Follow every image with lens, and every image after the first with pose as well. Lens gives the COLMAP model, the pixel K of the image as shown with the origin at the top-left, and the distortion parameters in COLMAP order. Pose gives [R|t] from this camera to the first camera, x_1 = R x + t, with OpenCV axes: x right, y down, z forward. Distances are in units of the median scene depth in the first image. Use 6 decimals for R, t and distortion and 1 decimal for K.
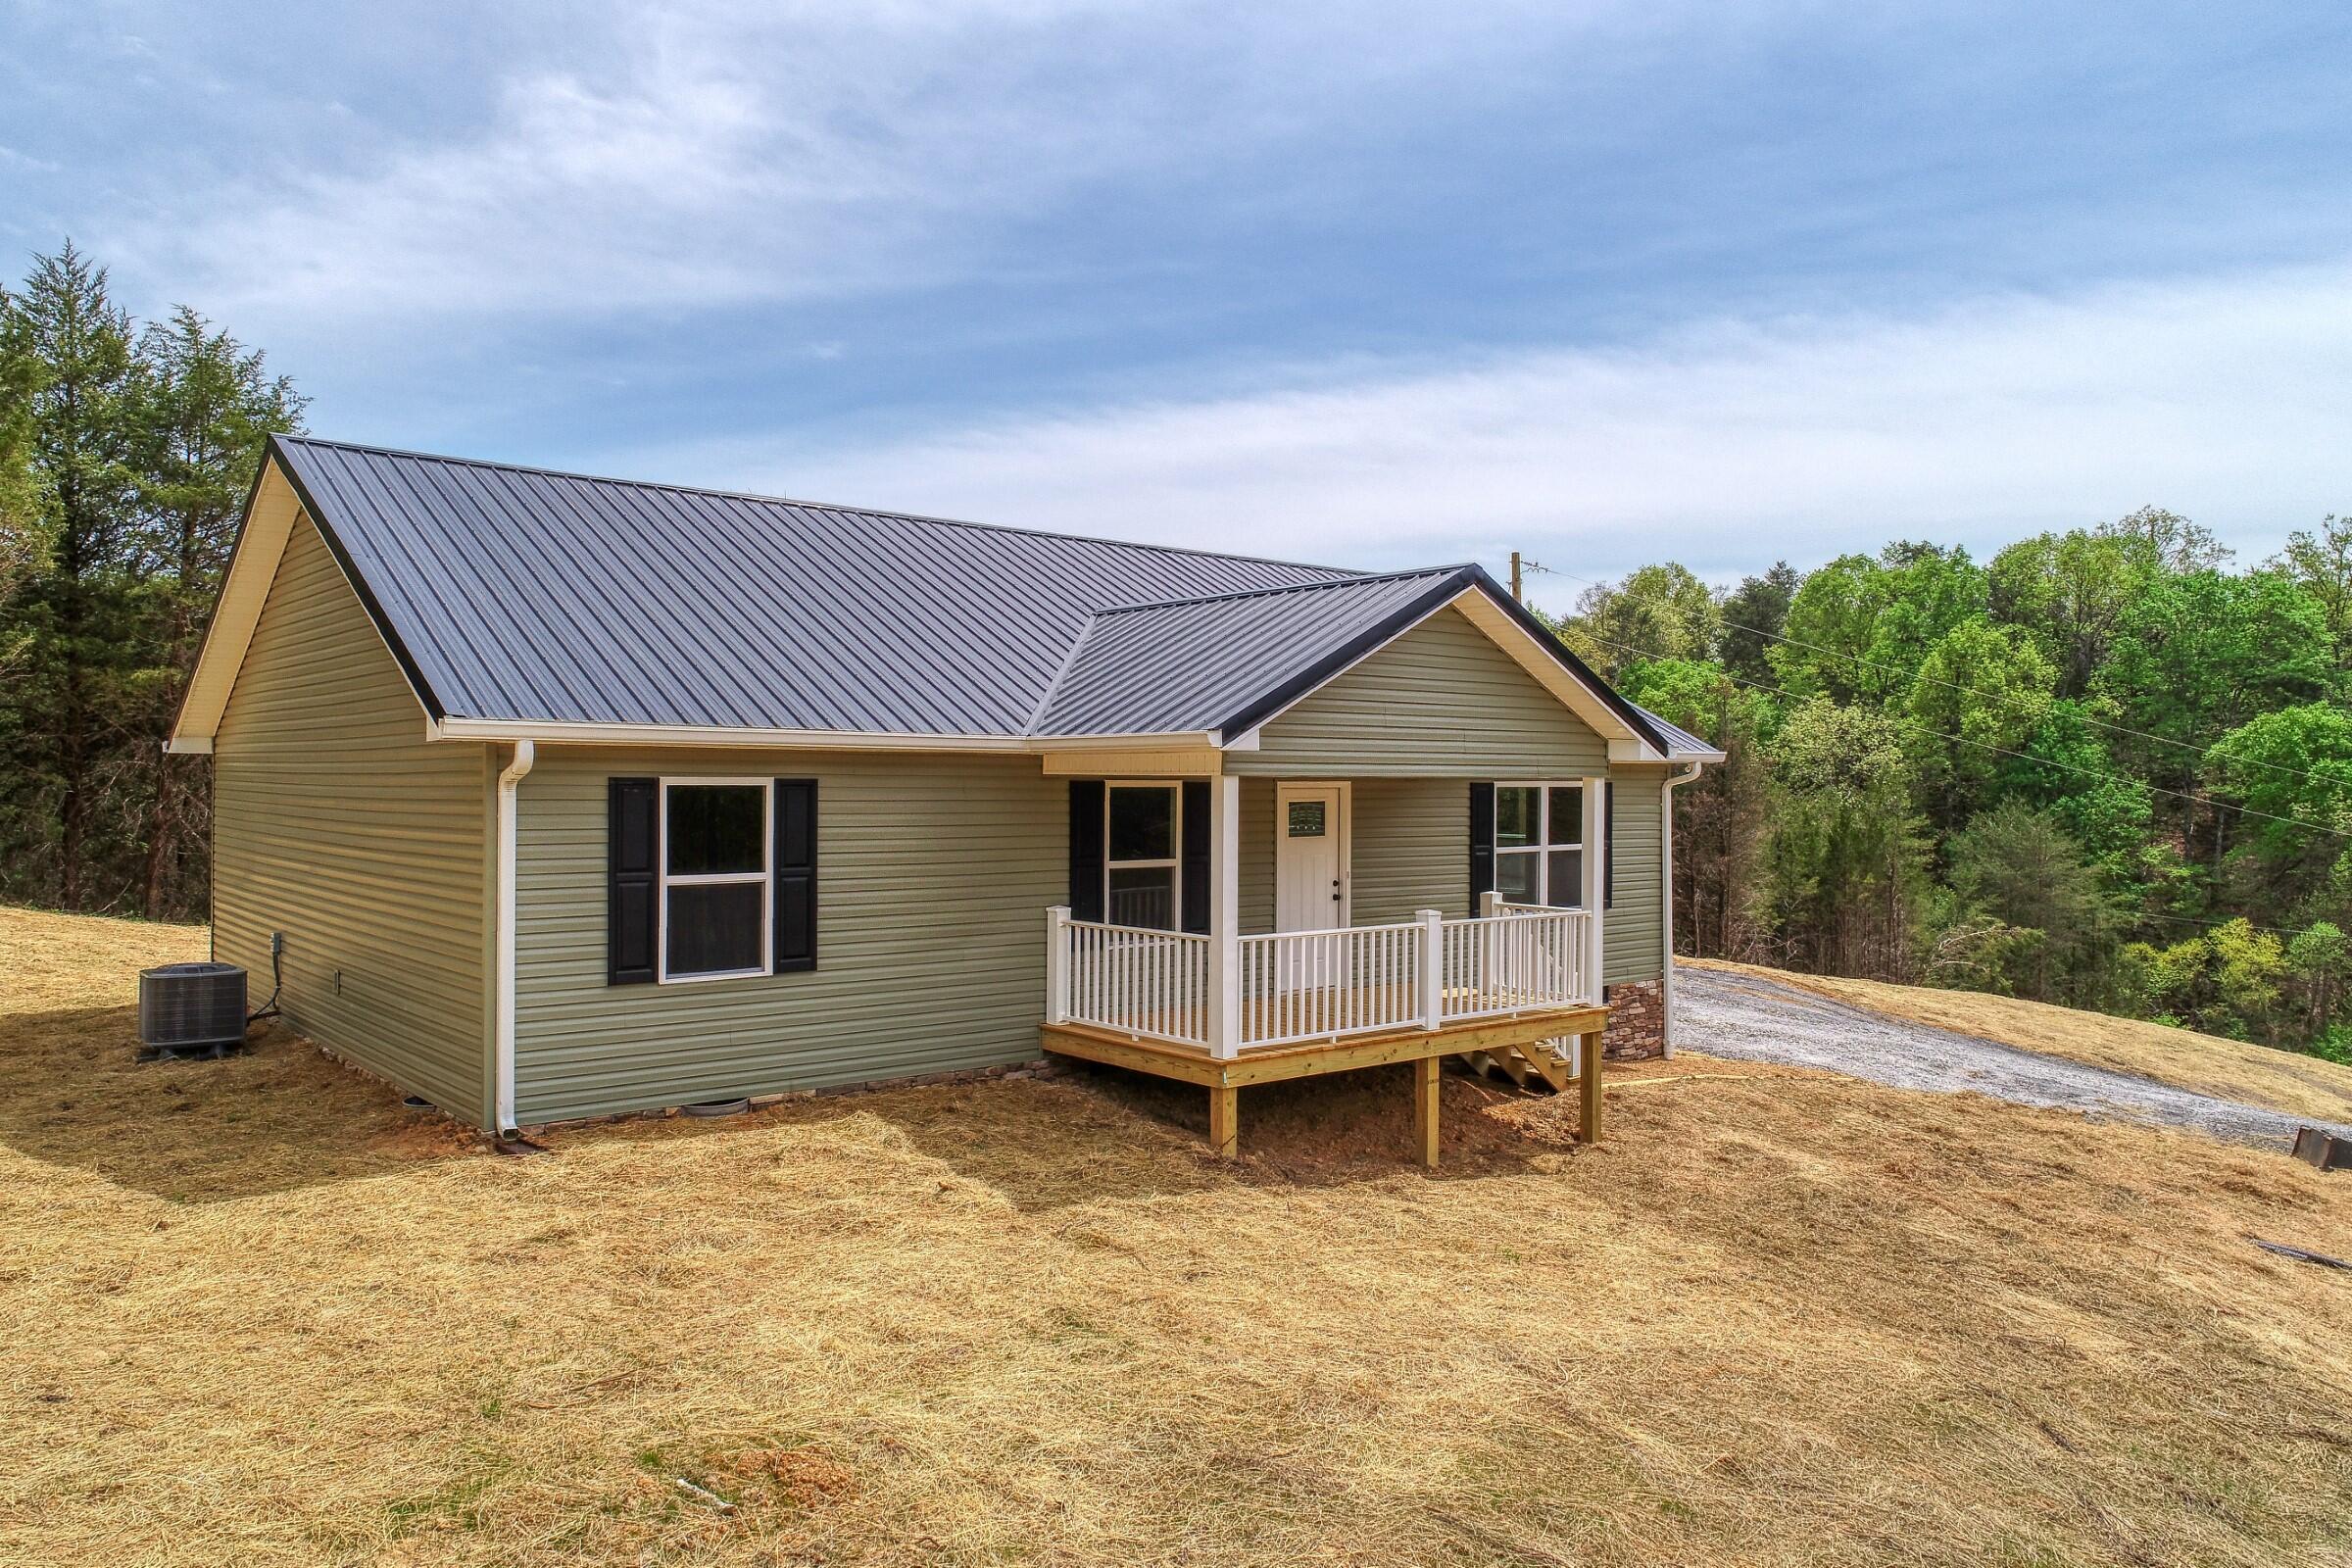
lens RADIAL K [[1639.2, 0, 1176.0], [0, 1639.2, 784.0], [0, 0, 1]] dist [0.001585, 0.000573]
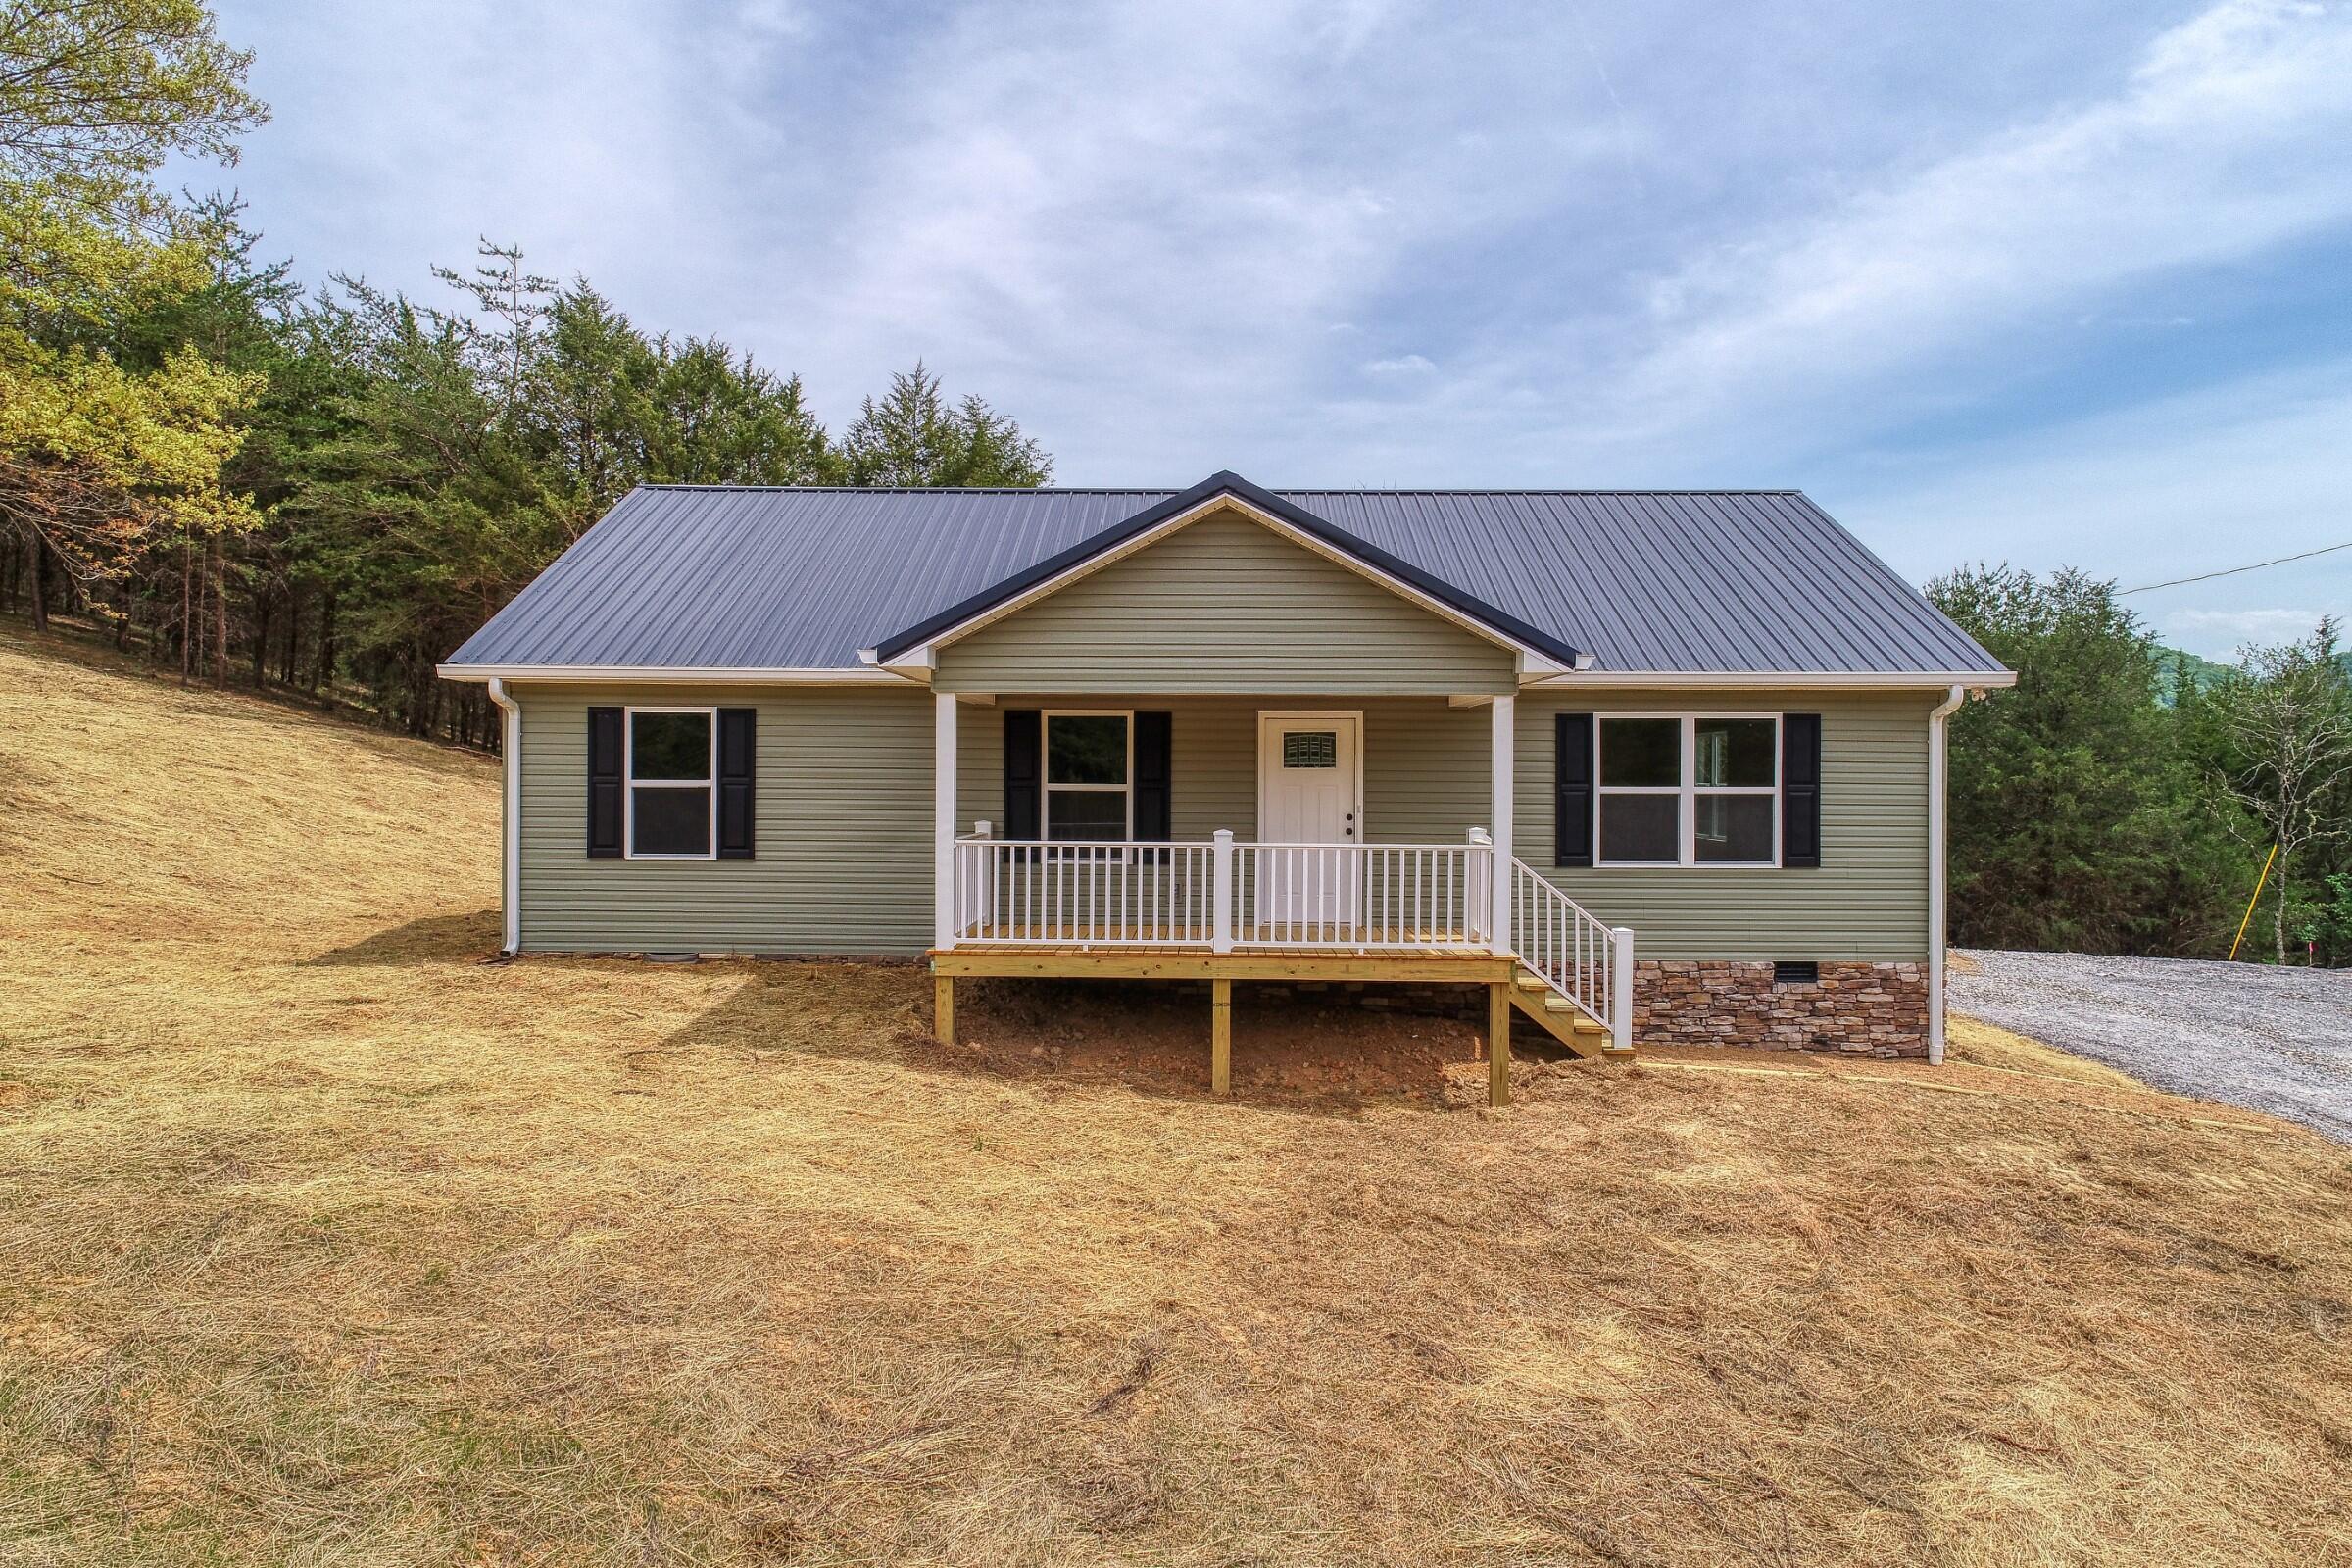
lens RADIAL K [[1593.6, 0, 1176.0], [0, 1593.6, 784.0], [0, 0, 1]] dist [0.002039, 0.007003]
pose [[0.754287, 0.002384, -0.656540, 0.806883], [-0.003844, 0.999992, -0.000786, 0.053190], [0.656533, 0.003117, 0.754291, 0.277338]]
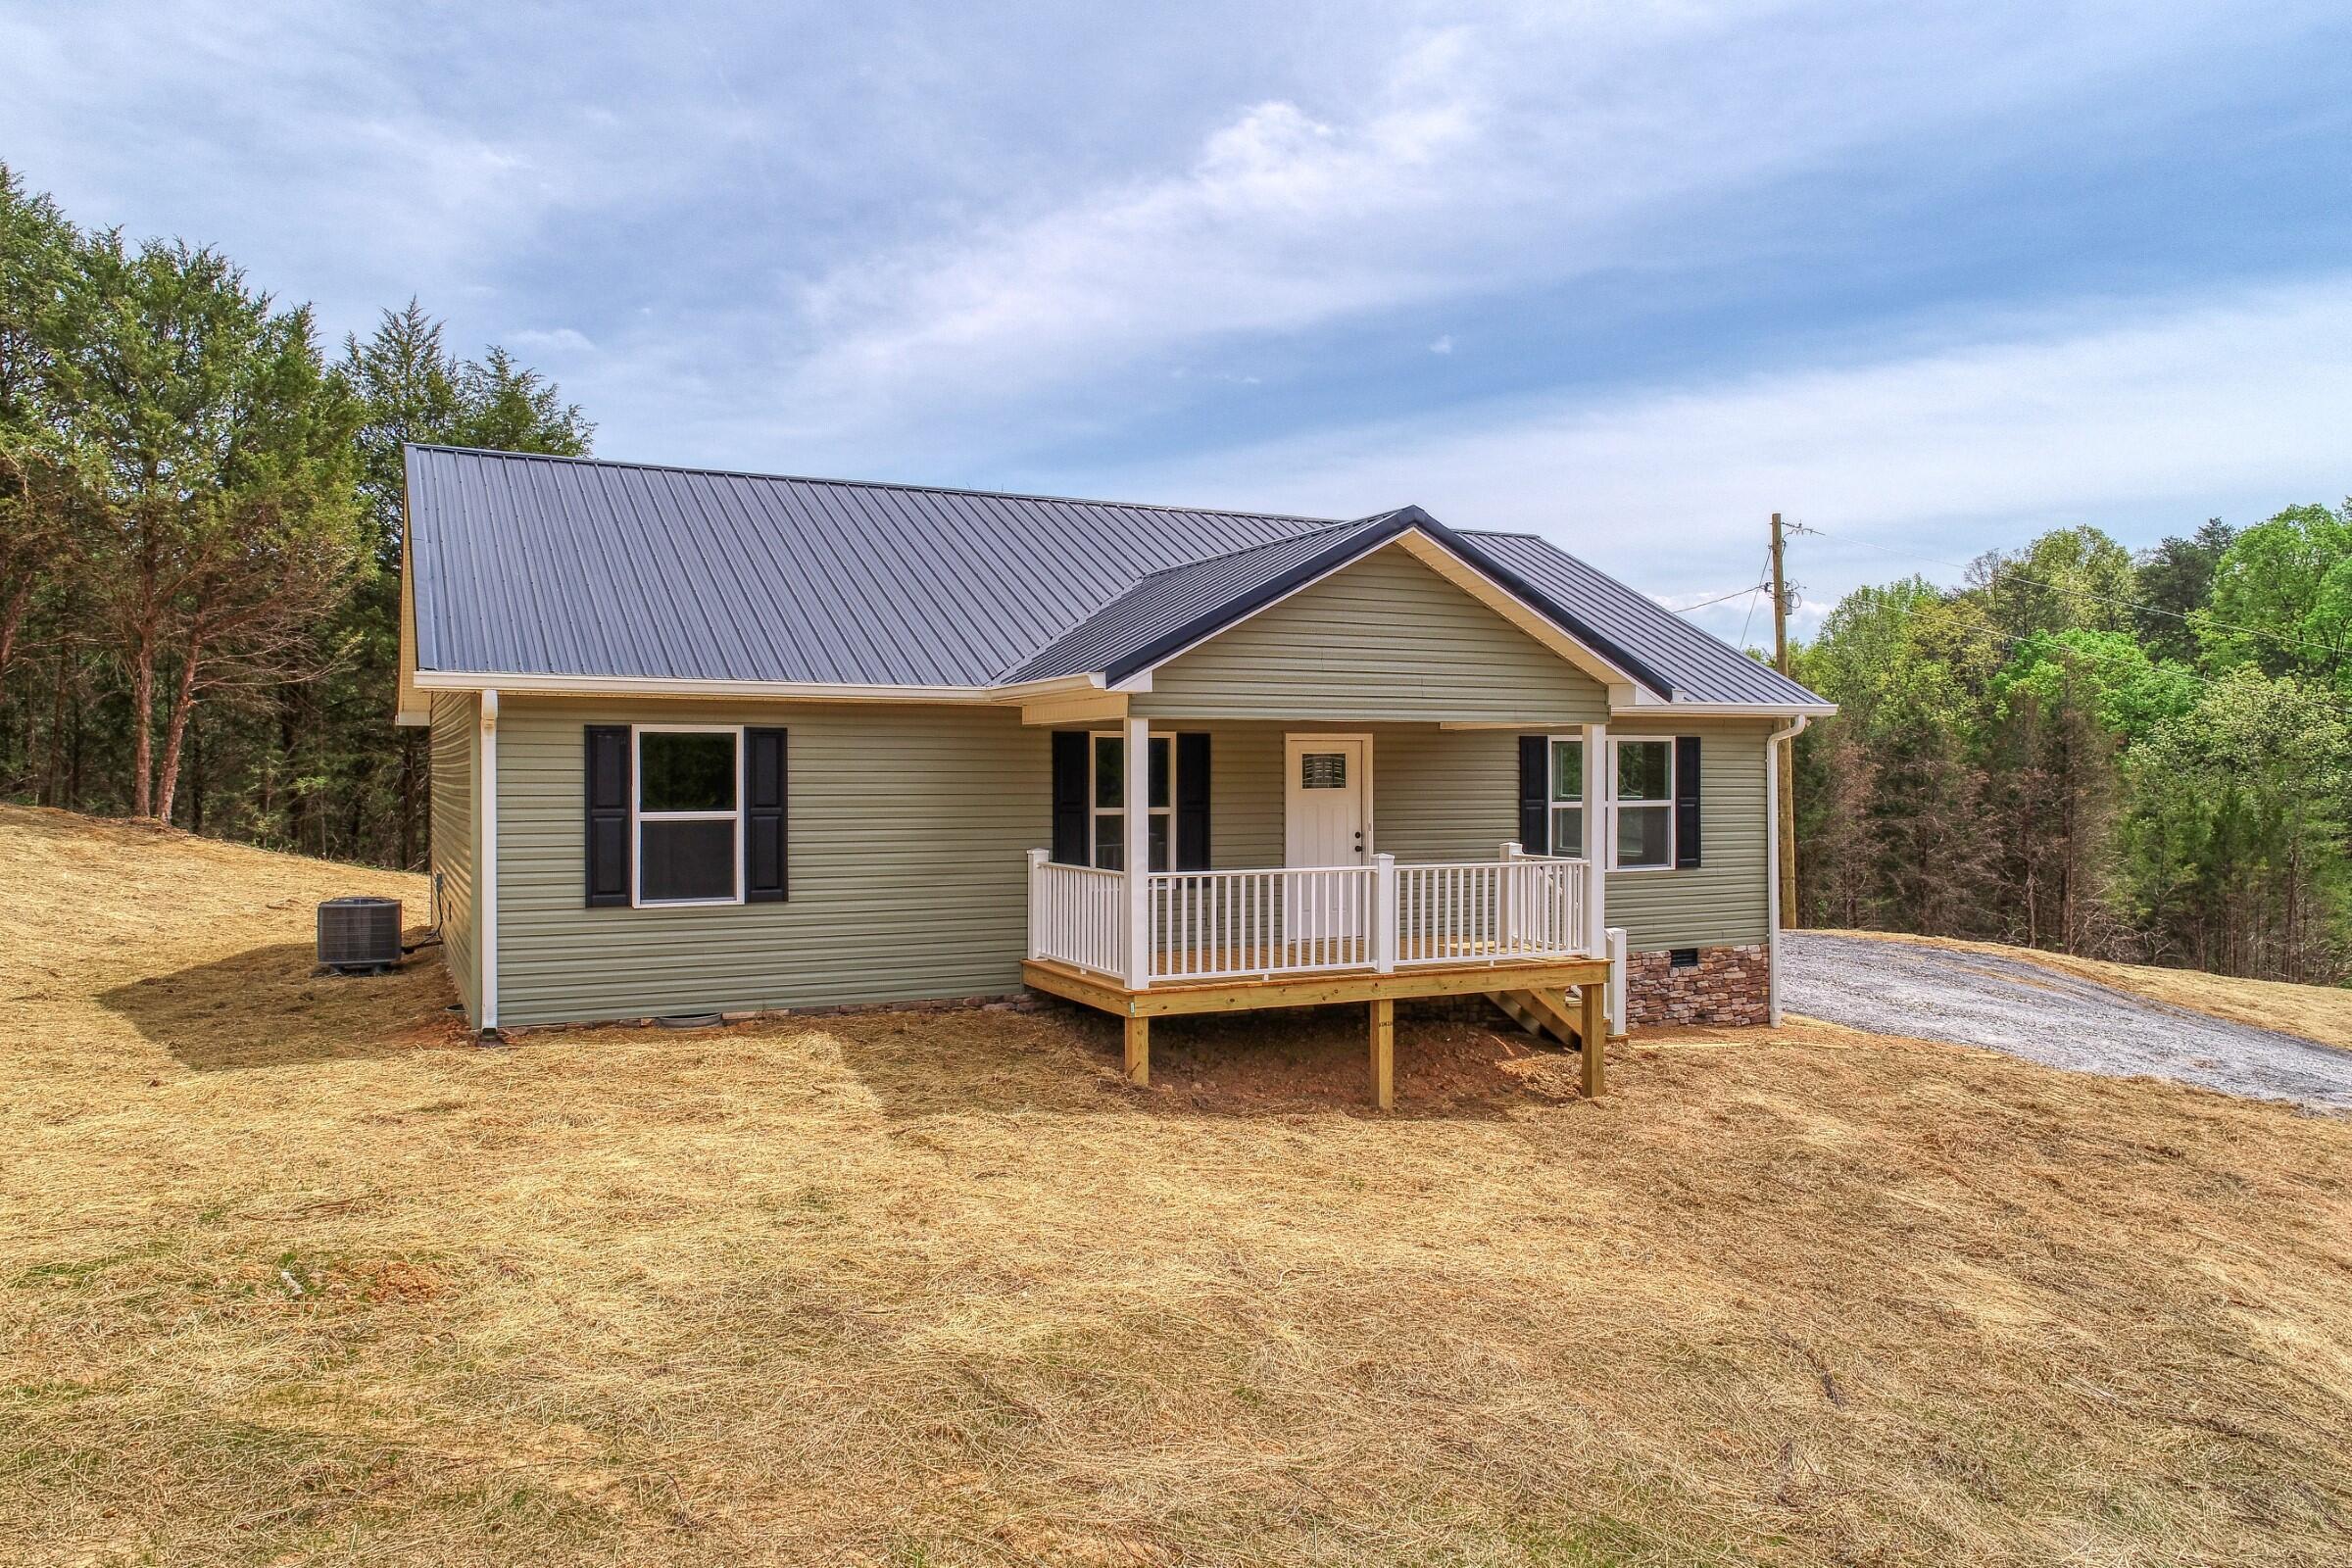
lens RADIAL K [[1619.8, 0, 1176.0], [0, 1619.8, 784.0], [0, 0, 1]] dist [-0.002000, 0.004873]
pose [[0.971393, -0.005078, -0.237423, 0.284394], [0.006117, 0.999975, 0.003638, 0.031402], [0.237398, -0.004986, 0.971400, 0.003698]]
